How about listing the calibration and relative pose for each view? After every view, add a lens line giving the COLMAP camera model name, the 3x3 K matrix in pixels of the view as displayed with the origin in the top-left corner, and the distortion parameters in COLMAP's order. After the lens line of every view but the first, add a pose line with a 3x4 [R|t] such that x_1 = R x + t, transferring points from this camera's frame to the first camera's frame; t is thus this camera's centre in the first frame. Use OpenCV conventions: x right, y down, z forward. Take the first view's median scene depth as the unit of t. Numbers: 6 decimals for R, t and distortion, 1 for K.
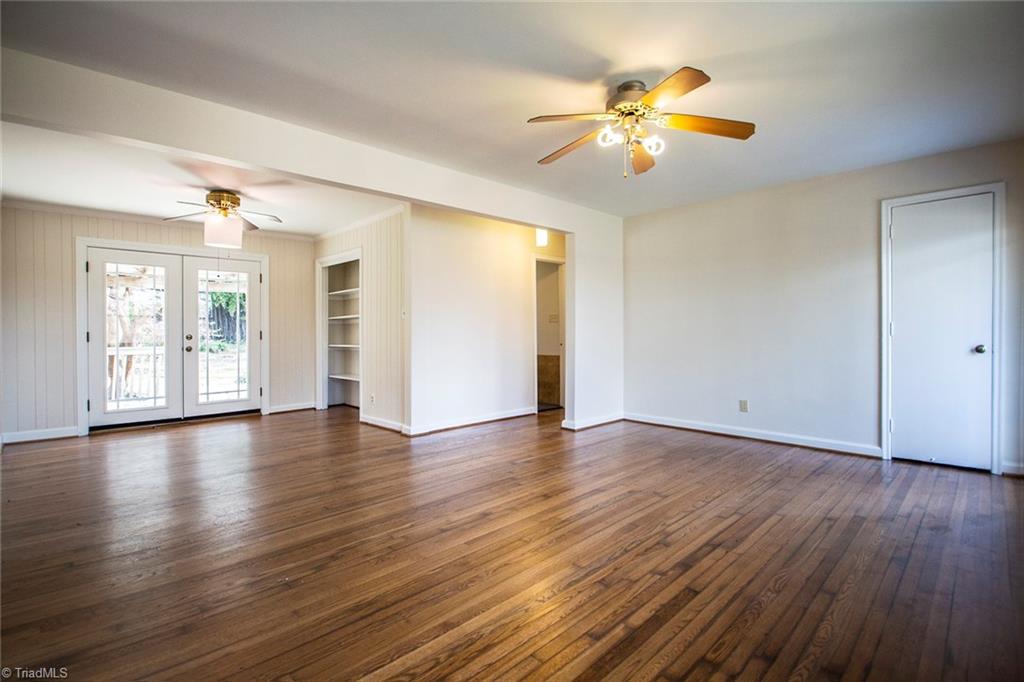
lens RADIAL K [[486.5, 0, 516.2], [0, 486.5, 331.5], [0, 0, 1]] dist [-0.013612, -0.000276]
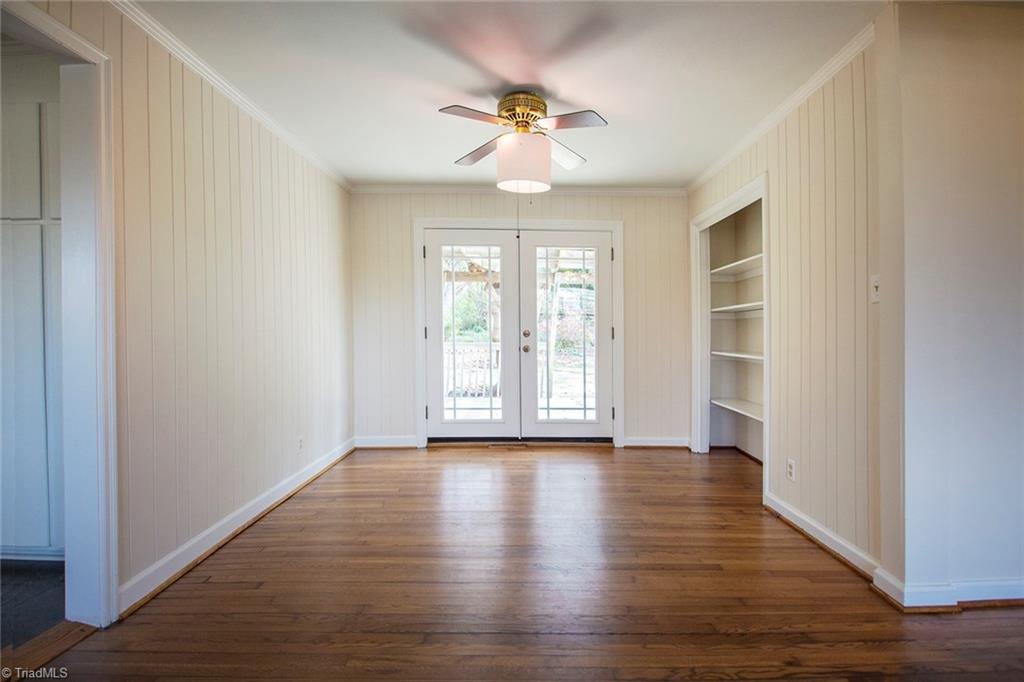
lens RADIAL K [[473.6, 0, 527.8], [0, 473.6, 323.0], [0, 0, 1]] dist [0.001203, -0.011911]
pose [[0.715934, 0.001353, -0.698166, -0.165509], [-0.009127, 0.999931, -0.007421, -0.002240], [0.698108, 0.011685, 0.715897, 0.510683]]
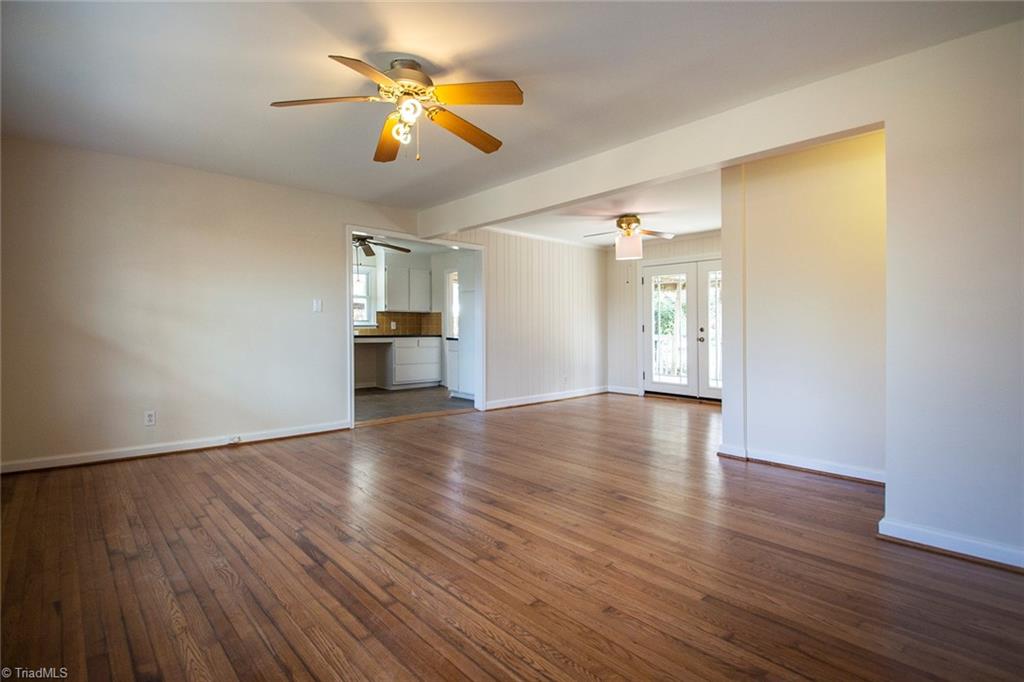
lens RADIAL K [[493.2, 0, 512.0], [0, 493.2, 341.0], [0, 0, 1]] dist [0.028479, -0.033642]
pose [[-0.038776, 0.039091, -0.998483, 0.616624], [-0.002611, 0.999227, 0.039222, -0.009540], [0.999245, 0.004127, -0.038644, 0.649269]]
